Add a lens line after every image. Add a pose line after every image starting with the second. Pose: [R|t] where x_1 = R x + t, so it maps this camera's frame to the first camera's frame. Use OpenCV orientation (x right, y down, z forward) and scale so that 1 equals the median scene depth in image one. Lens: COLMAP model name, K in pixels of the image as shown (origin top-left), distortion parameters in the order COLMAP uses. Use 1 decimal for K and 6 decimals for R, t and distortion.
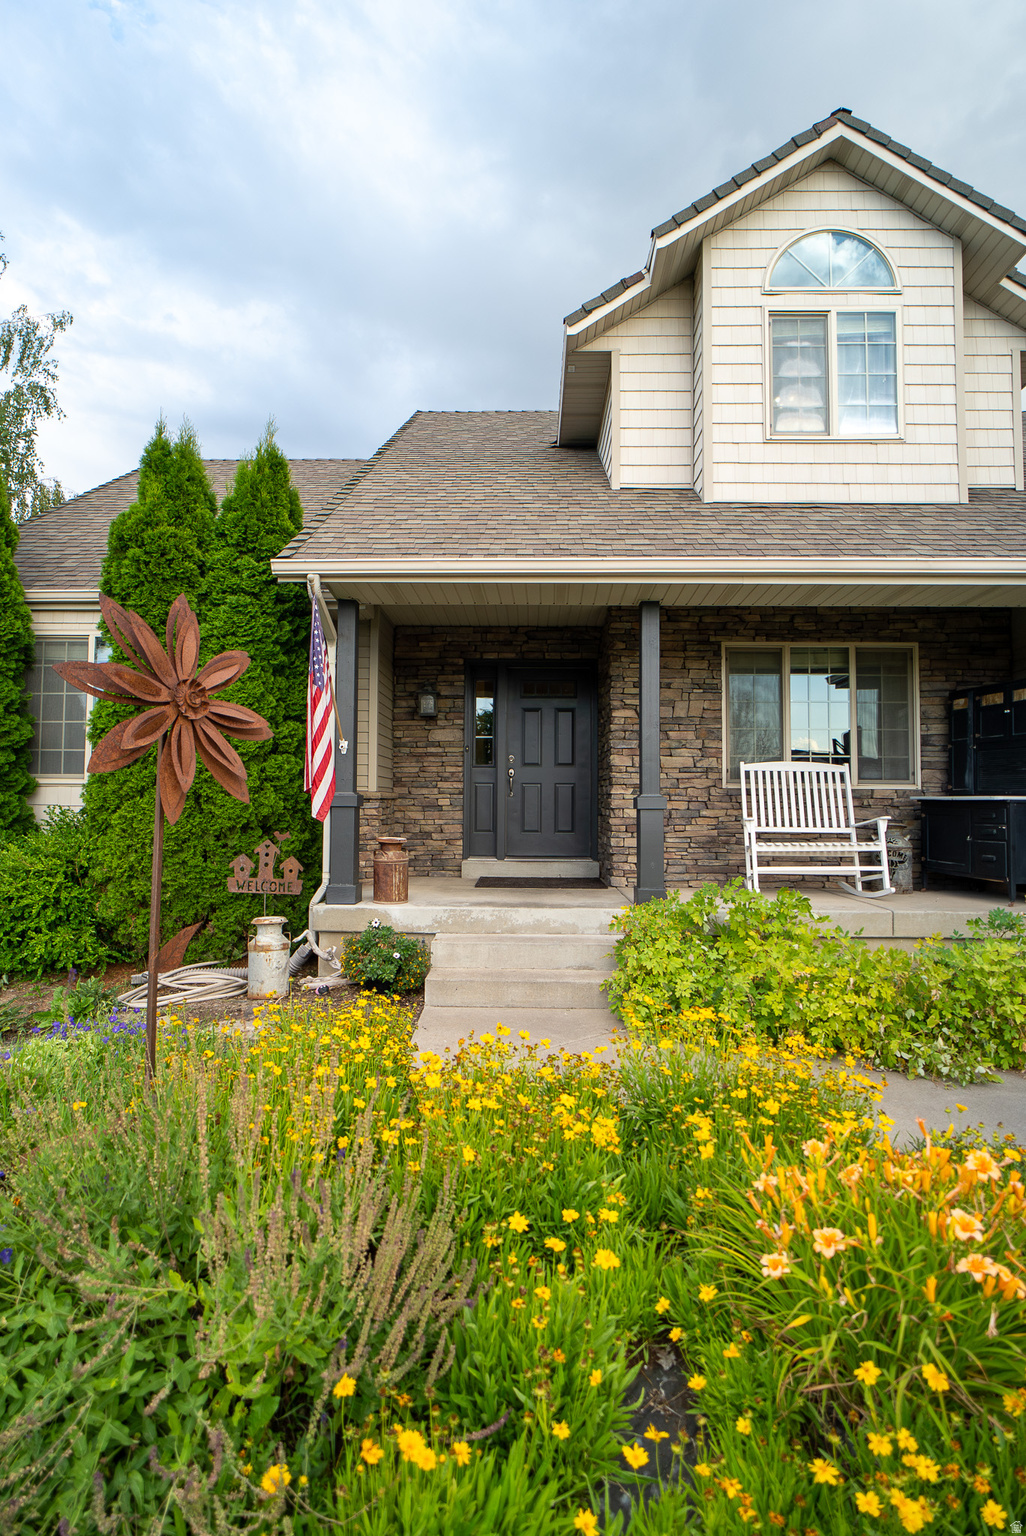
lens RADIAL K [[788.3, 0, 513.0], [0, 788.3, 768.0], [0, 0, 1]] dist [-0.007449, -0.000138]
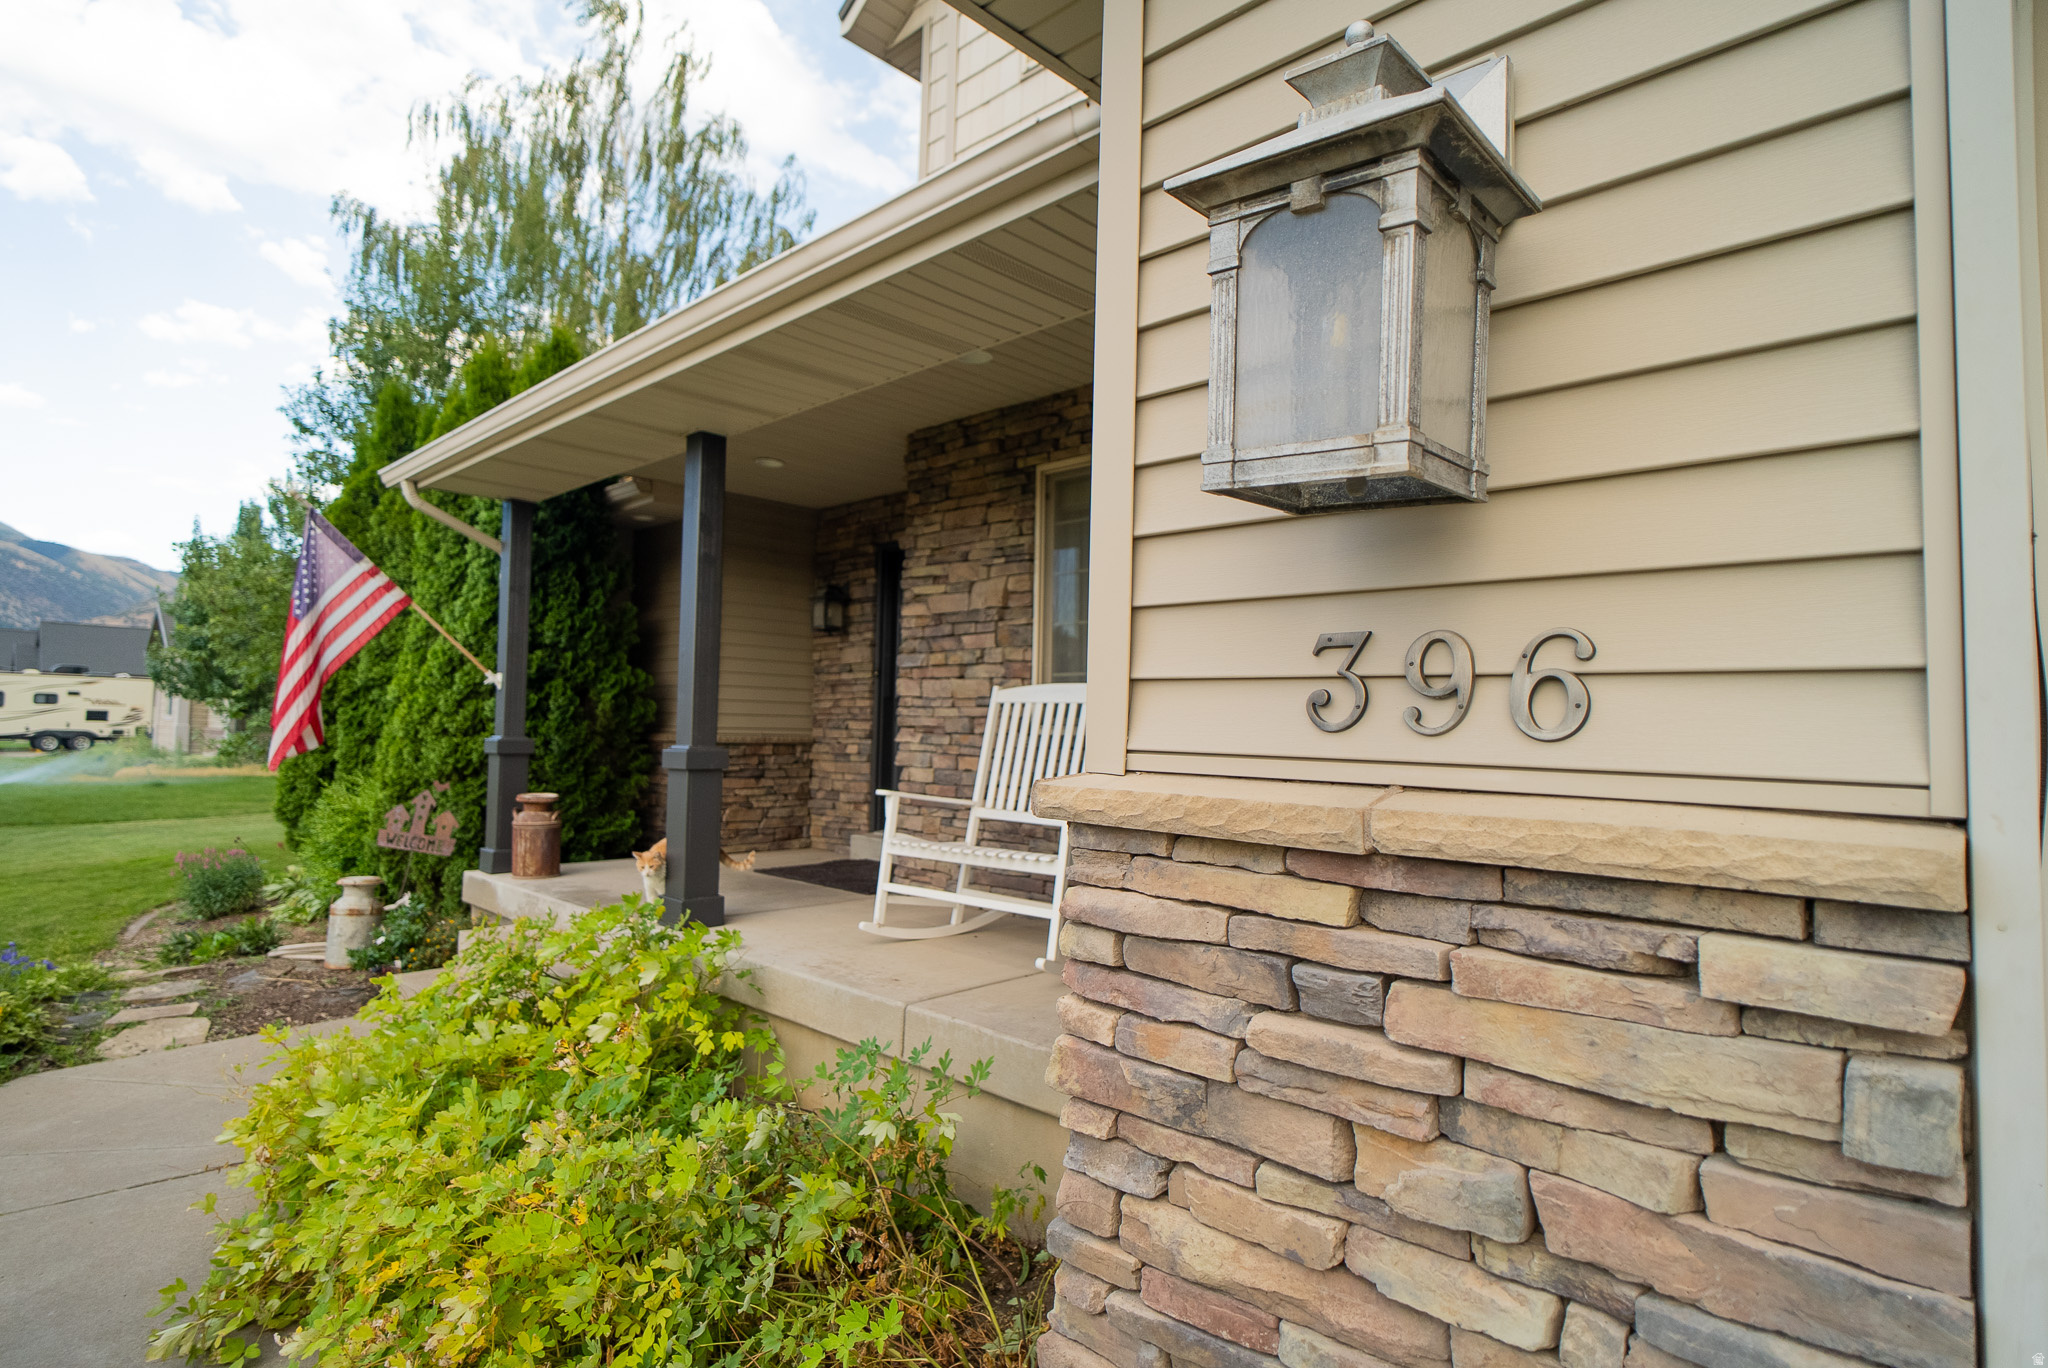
lens RADIAL K [[1051.1, 0, 1024.0], [0, 1051.1, 684.0], [0, 0, 1]] dist [-0.007449, -0.000138]
pose [[0.734361, -0.022530, -0.678385, 0.787297], [0.015373, 0.999745, -0.016562, 0.002600], [0.678585, 0.001734, 0.734520, 0.484424]]
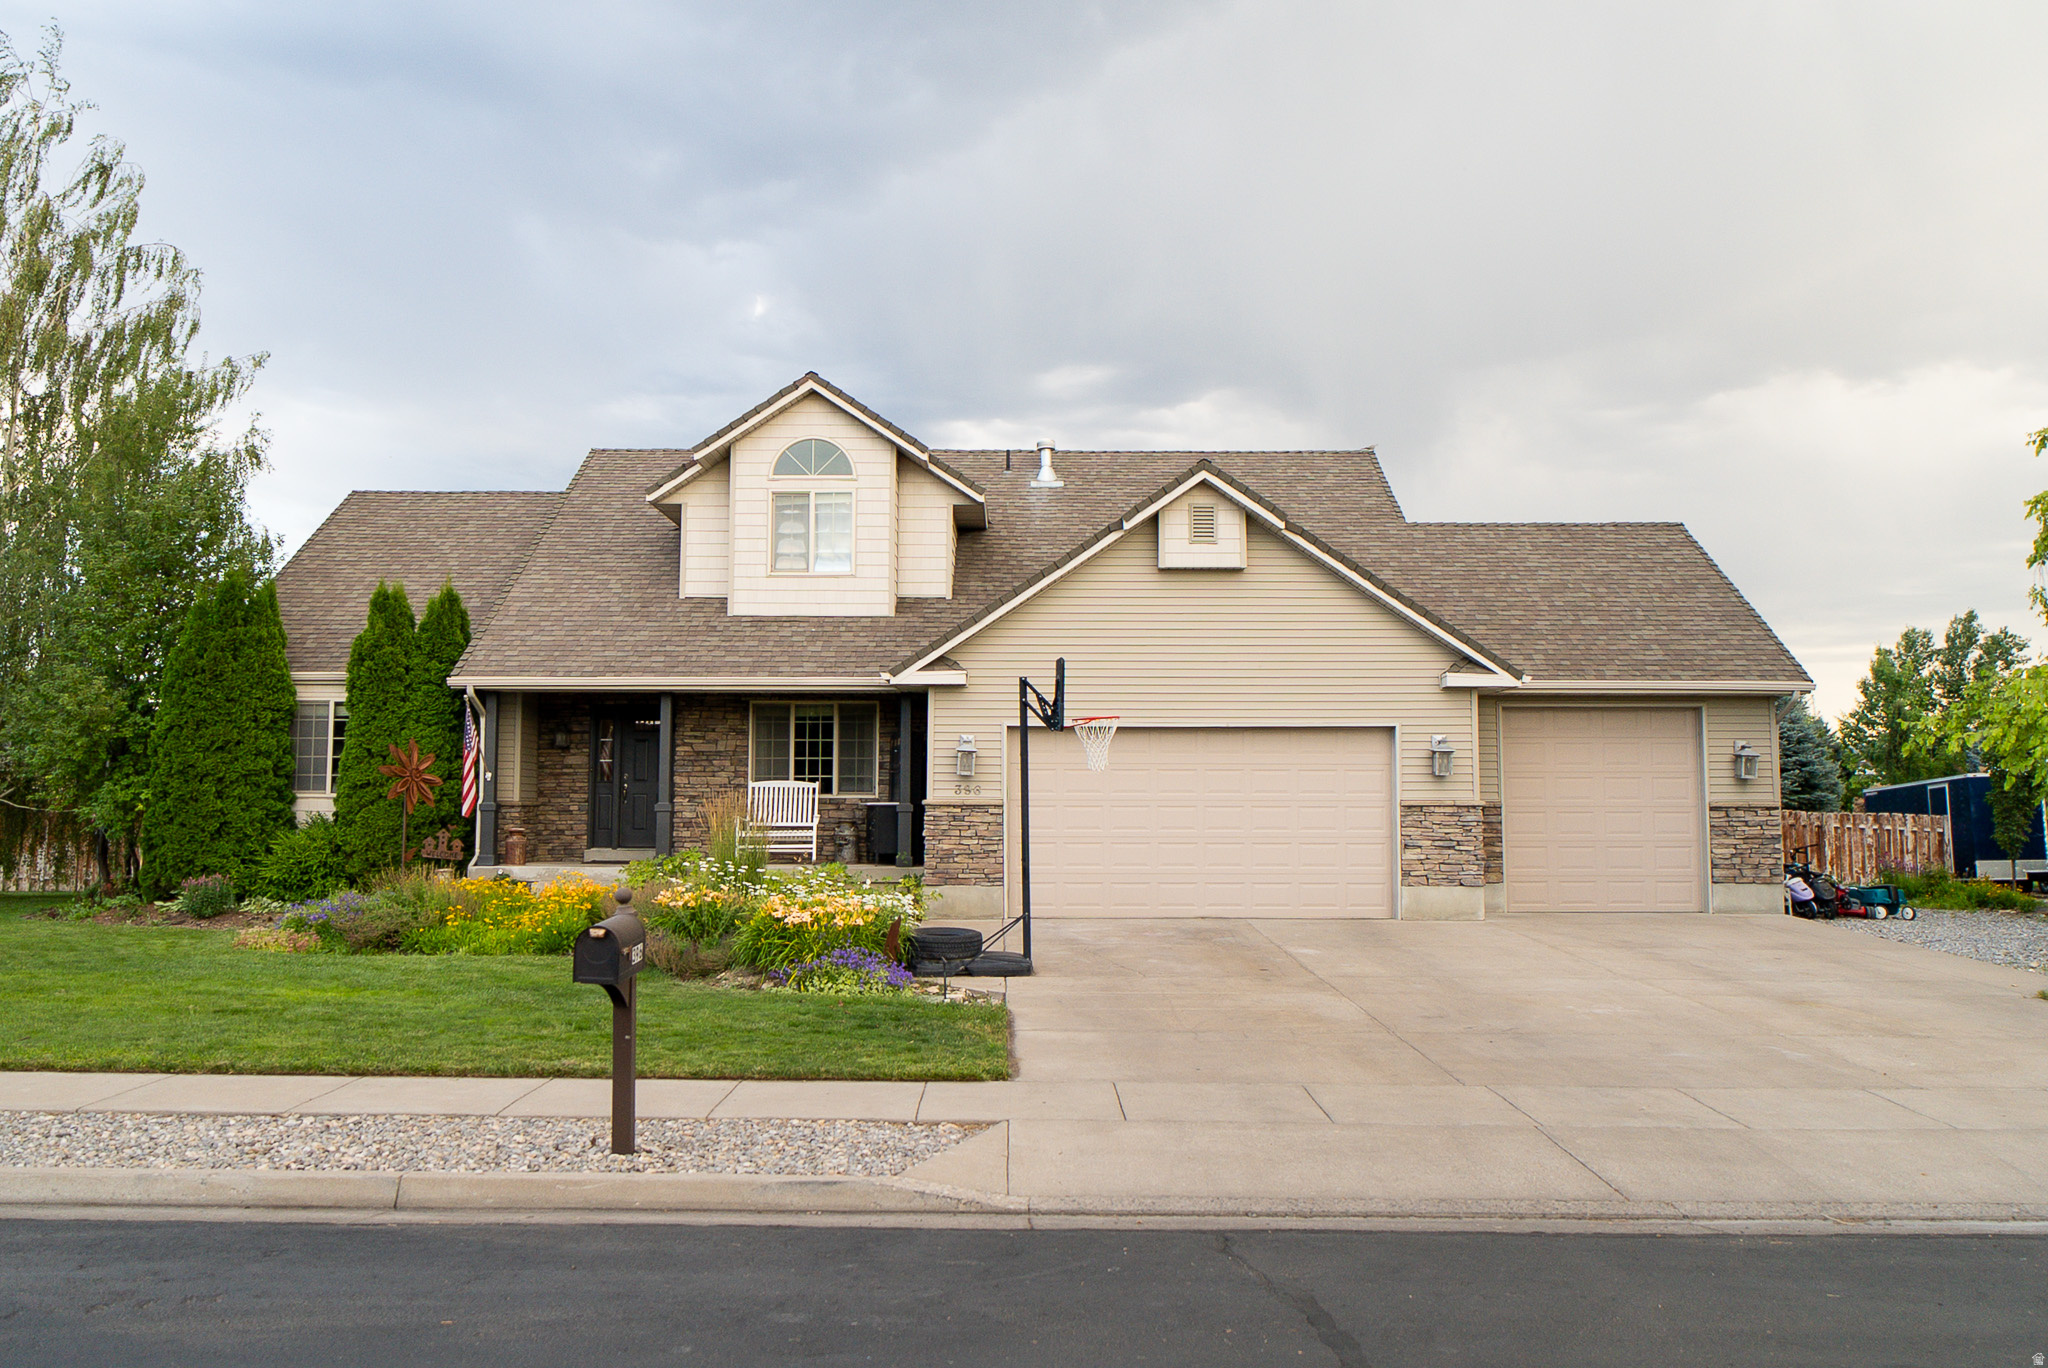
lens RADIAL K [[1653.6, 0, 1025.0], [0, 1653.6, 667.8], [0, 0, 1]] dist [-0.009242, -0.003592]
pose [[0.999735, -0.003149, 0.022788, 0.757696], [0.004144, 0.999035, -0.043731, -0.086413], [-0.022629, 0.043814, 0.998783, -2.291301]]
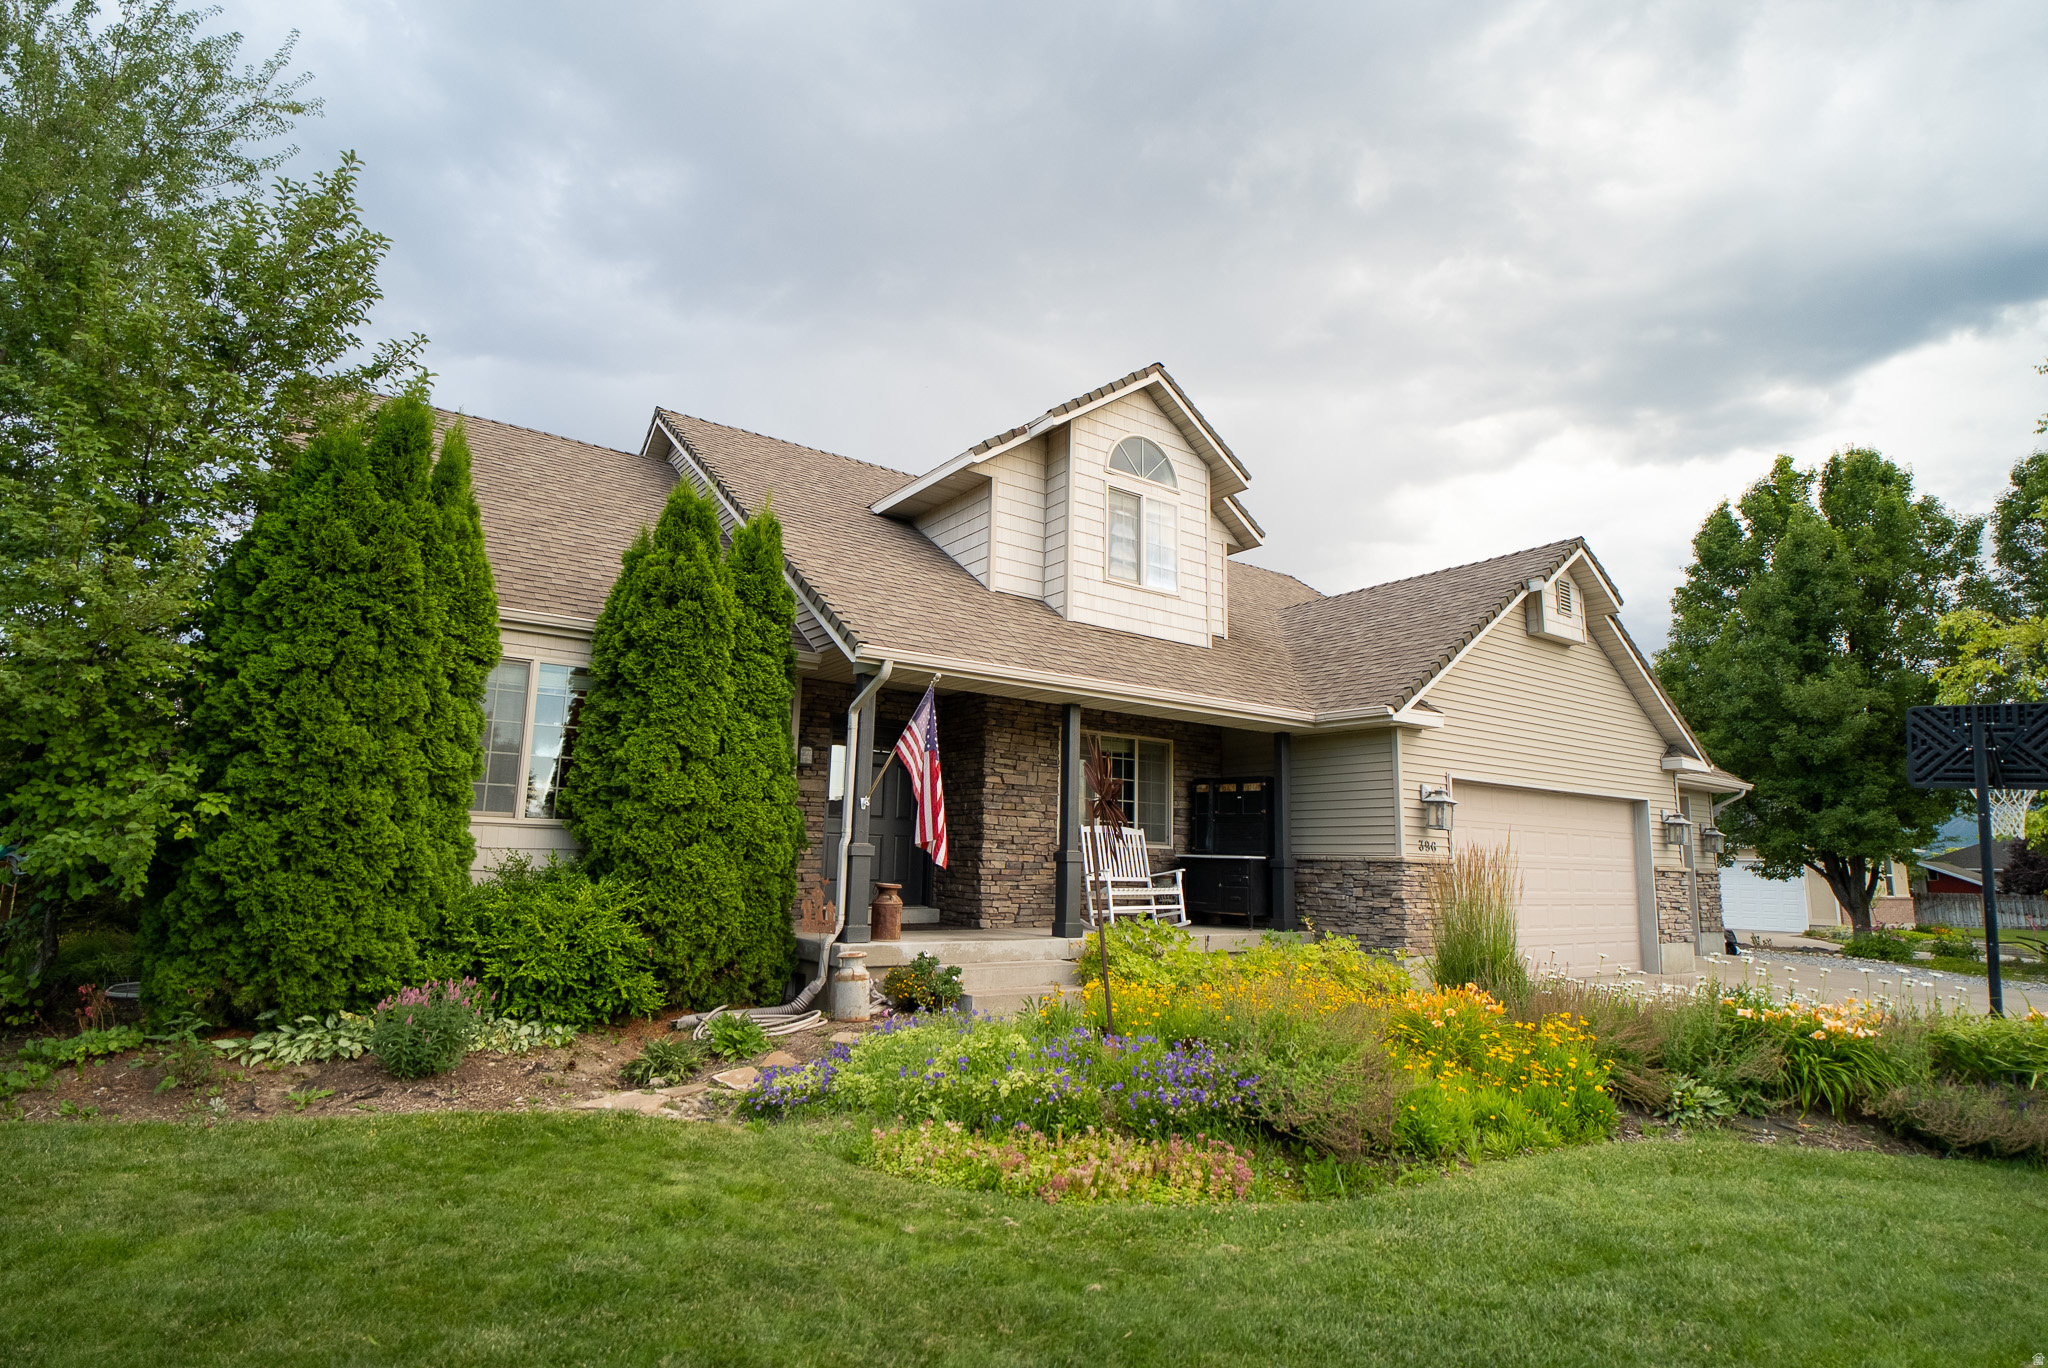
lens RADIAL K [[1051.1, 0, 1024.0], [0, 1051.1, 684.0], [0, 0, 1]] dist [-0.007449, -0.000138]
pose [[0.797307, 0.113574, 0.592791, -0.814133], [-0.045425, 0.990642, -0.128703, -0.010264], [-0.601862, 0.075688, 0.795006, -0.311111]]
